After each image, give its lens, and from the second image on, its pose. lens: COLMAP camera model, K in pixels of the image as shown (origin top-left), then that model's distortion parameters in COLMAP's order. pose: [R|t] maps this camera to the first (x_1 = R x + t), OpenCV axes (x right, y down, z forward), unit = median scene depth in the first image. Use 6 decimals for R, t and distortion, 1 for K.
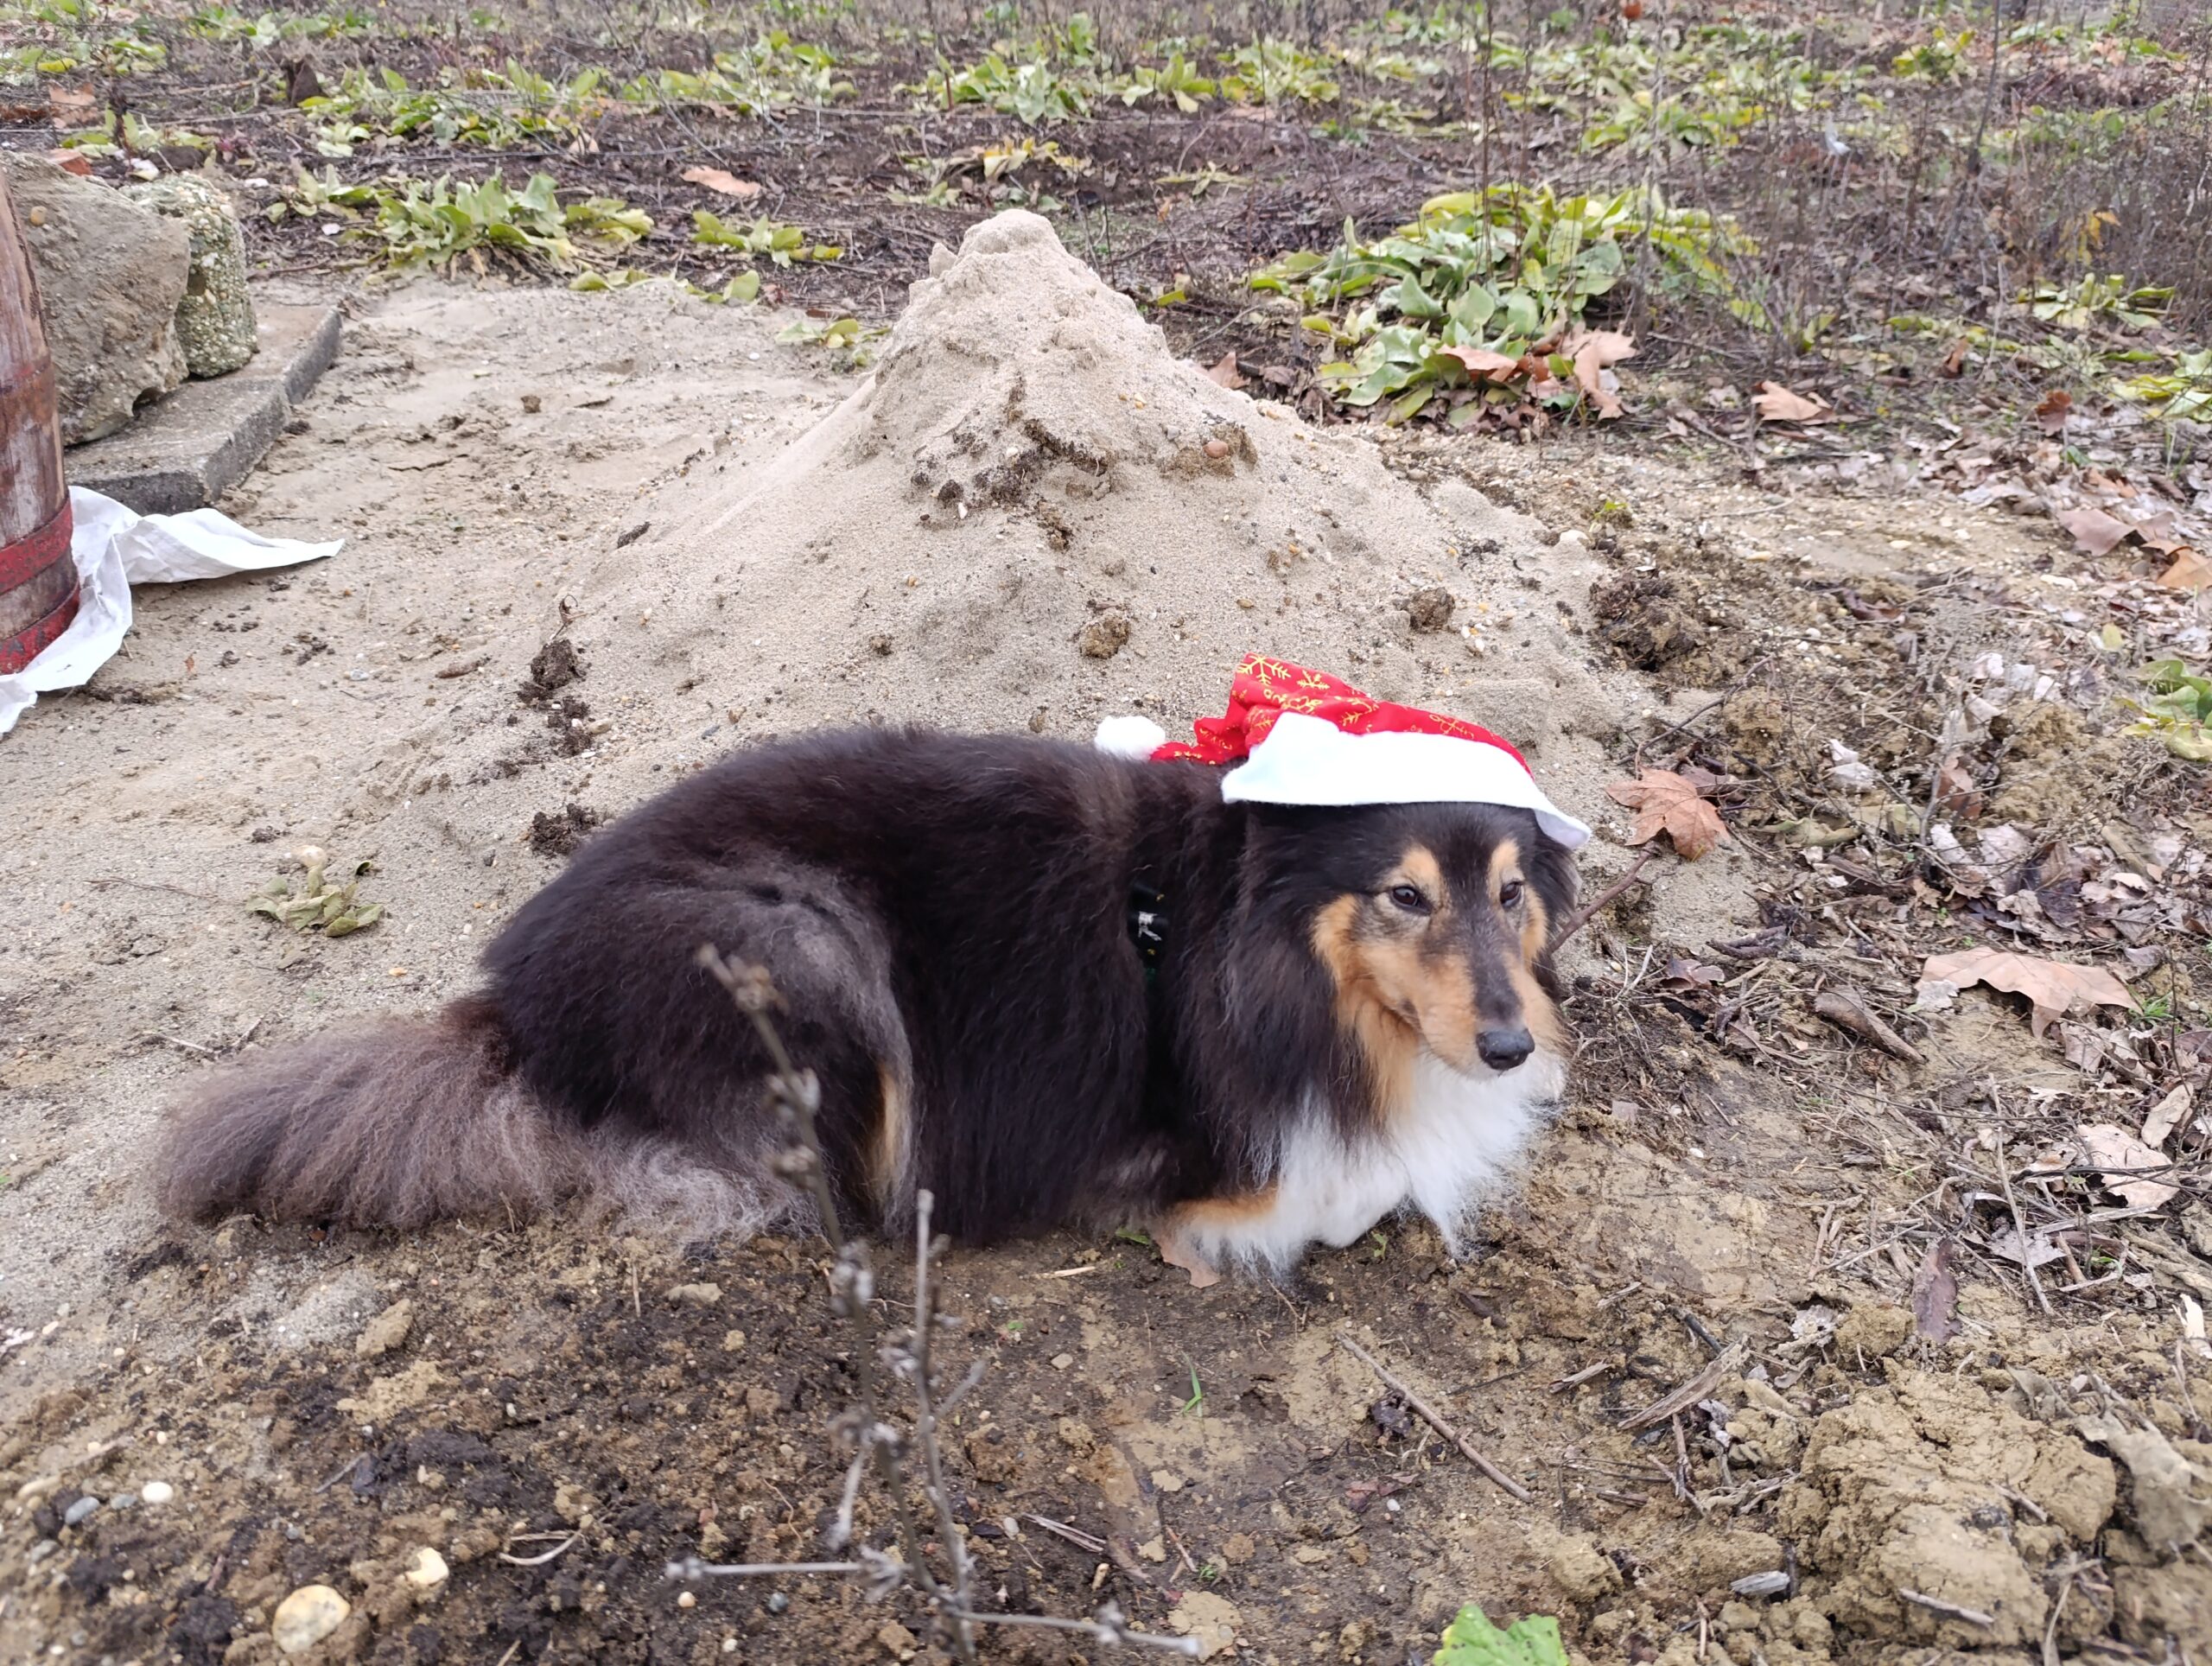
lens RADIAL K [[1455.2, 0, 1105.3], [0, 1455.2, 830.1], [0, 0, 1]] dist [-0.006888, -0.006859]
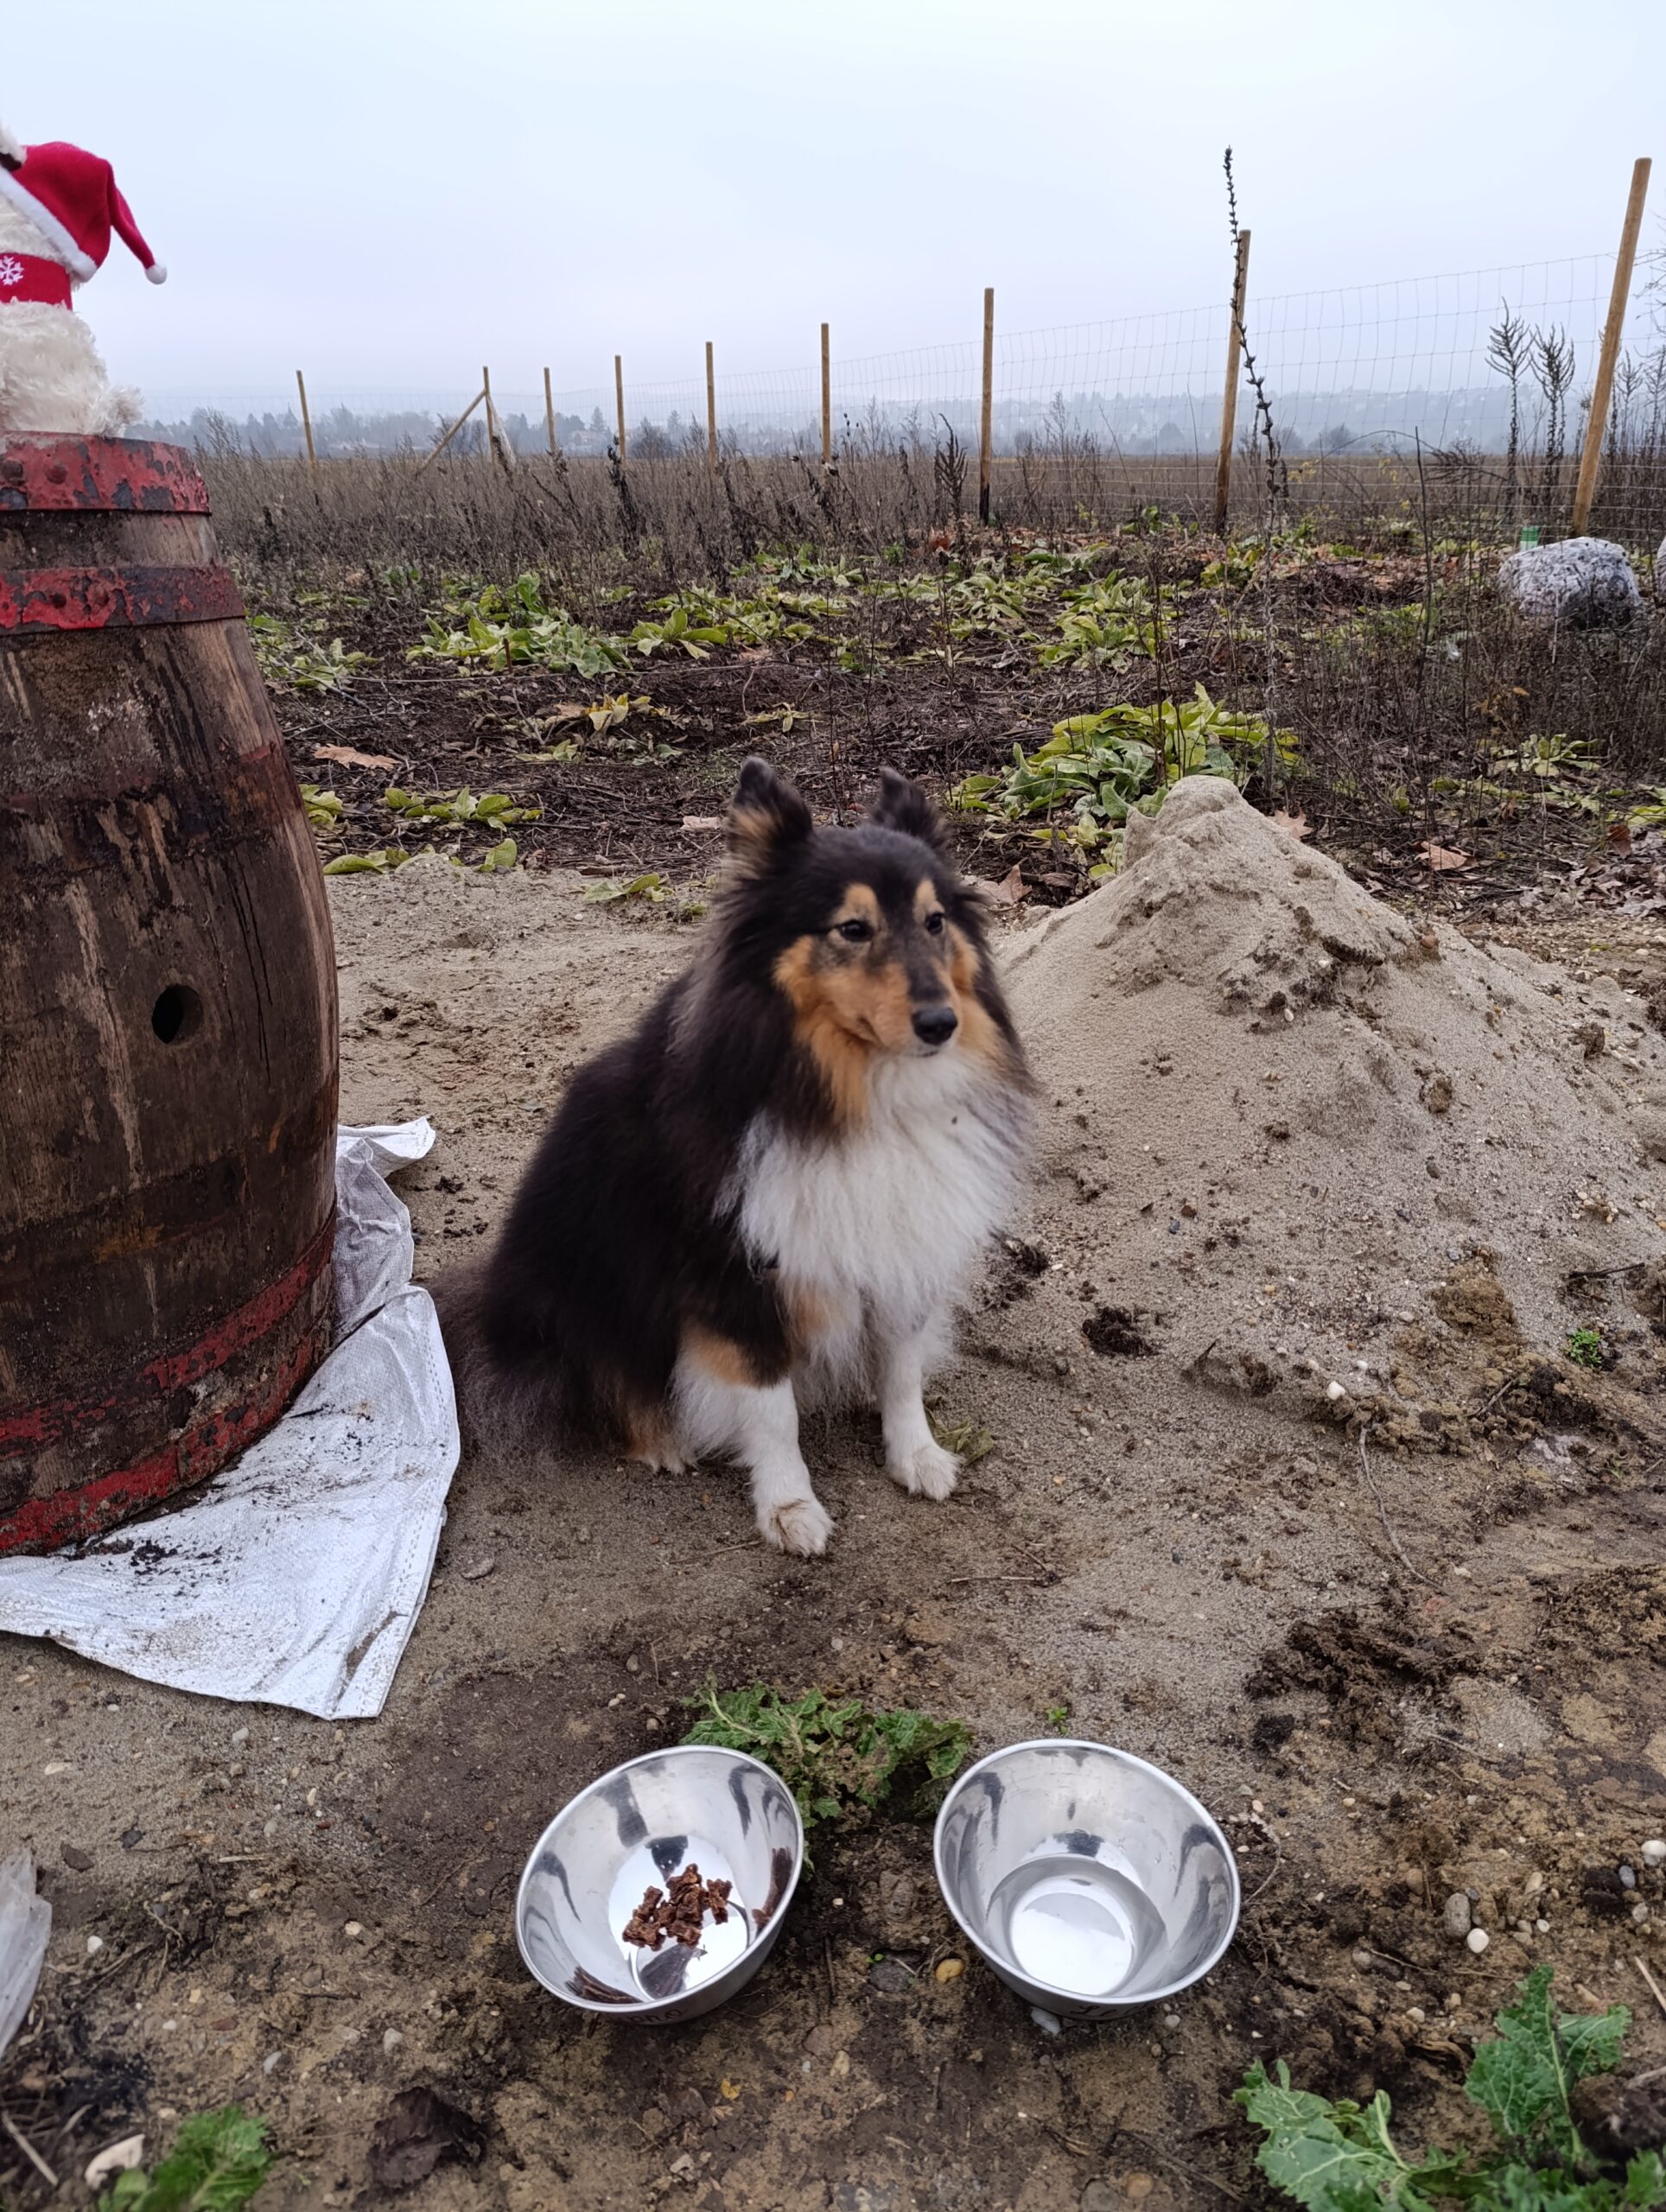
lens RADIAL K [[1455.2, 0, 835.7], [0, 1455.2, 1108.7], [0, 0, 1]] dist [-0.006888, -0.006859]
pose [[0.946345, -0.154117, 0.284041, -0.470890], [0.192721, 0.974699, -0.113230, -0.044323], [-0.259404, 0.161896, 0.952103, -0.032426]]
